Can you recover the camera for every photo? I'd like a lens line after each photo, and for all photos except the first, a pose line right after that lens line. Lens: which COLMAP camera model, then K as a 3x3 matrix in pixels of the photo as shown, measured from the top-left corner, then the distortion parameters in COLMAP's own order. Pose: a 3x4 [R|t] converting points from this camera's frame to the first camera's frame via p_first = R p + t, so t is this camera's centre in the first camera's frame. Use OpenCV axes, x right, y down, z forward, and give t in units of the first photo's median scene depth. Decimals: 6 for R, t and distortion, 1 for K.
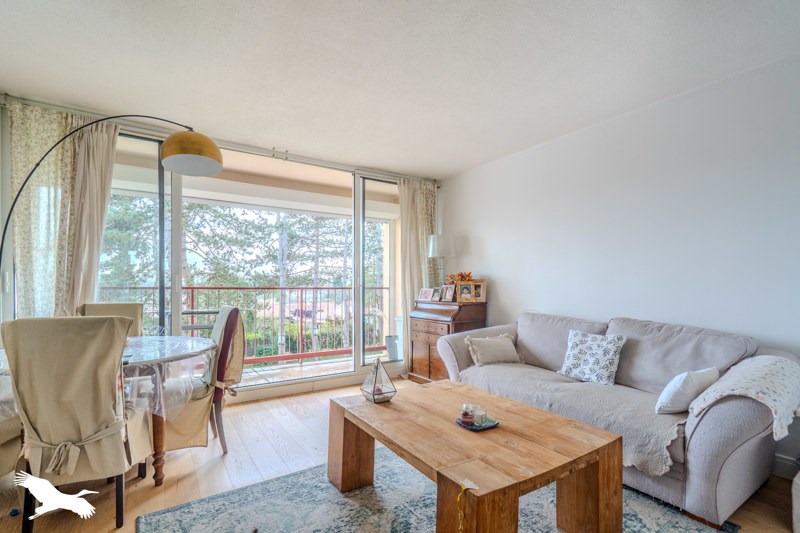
lens RADIAL K [[374.3, 0, 393.6], [0, 374.3, 274.4], [0, 0, 1]] dist [0.000465, 0.000729]
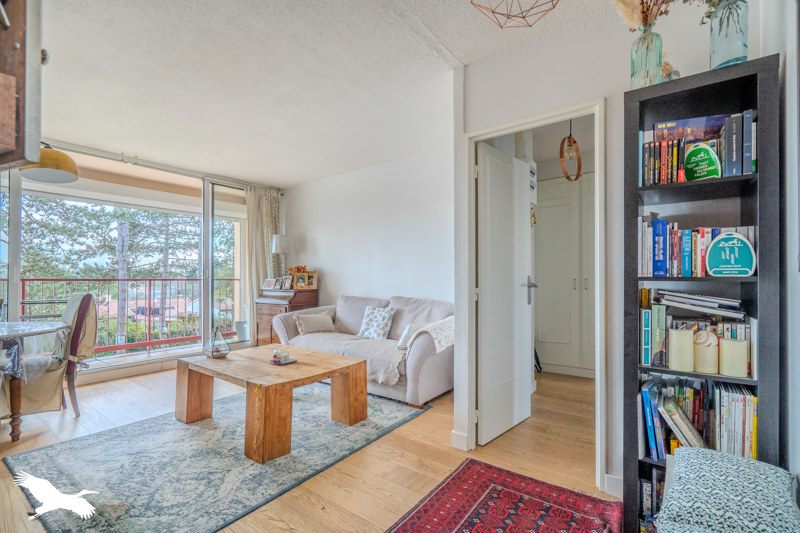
lens RADIAL K [[374.3, 0, 388.9], [0, 374.3, 270.0], [0, 0, 1]] dist [0.000465, 0.000729]
pose [[0.944521, 0.002629, 0.328440, 0.079871], [-0.003958, 0.999986, 0.003376, 0.005001], [-0.328426, -0.004489, 0.944519, -0.391810]]
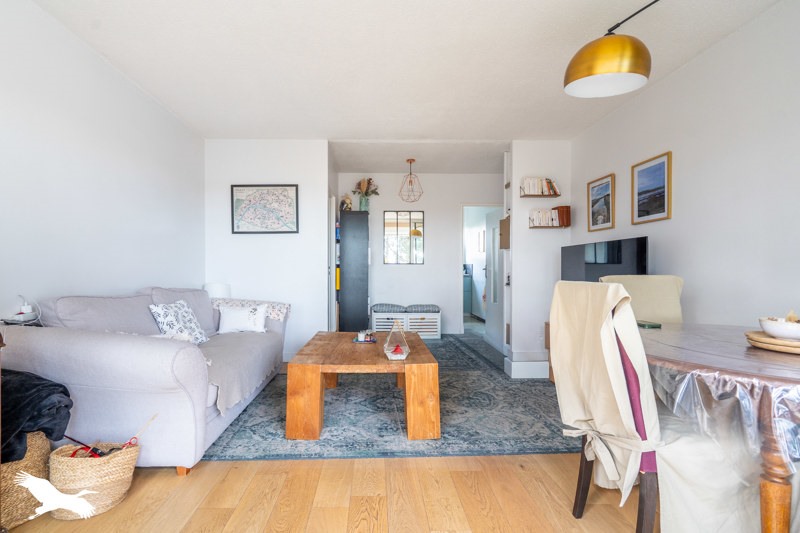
lens RADIAL K [[374.3, 0, 379.9], [0, 374.3, 278.5], [0, 0, 1]] dist [0.000465, 0.000729]
pose [[-0.850295, -0.012015, 0.526169, -0.439227], [-0.012233, 0.999920, 0.003065, 0.076993], [-0.526164, -0.003830, -0.850374, 1.508591]]
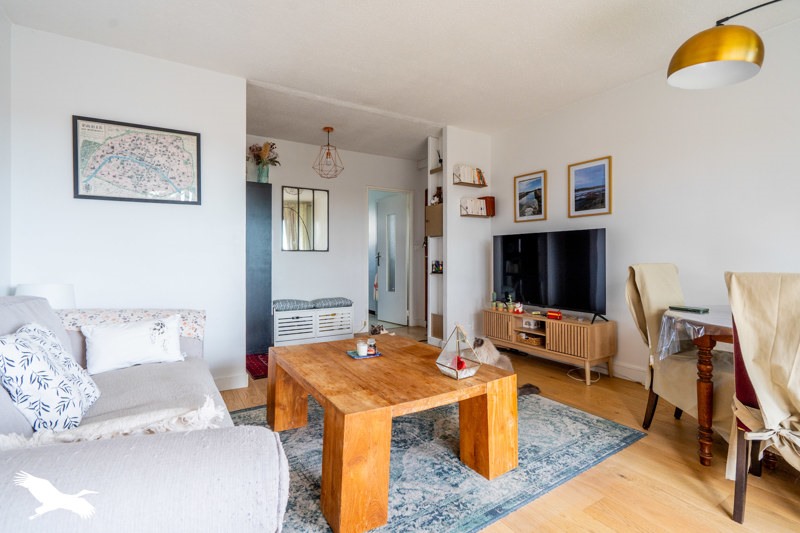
lens RADIAL K [[374.3, 0, 397.3], [0, 374.3, 260.2], [0, 0, 1]] dist [0.000465, 0.000729]
pose [[-0.999840, 0.001372, 0.017841, 0.058973], [0.001114, 0.999895, -0.014442, 0.070480], [-0.017859, -0.014419, -0.999737, 1.419345]]
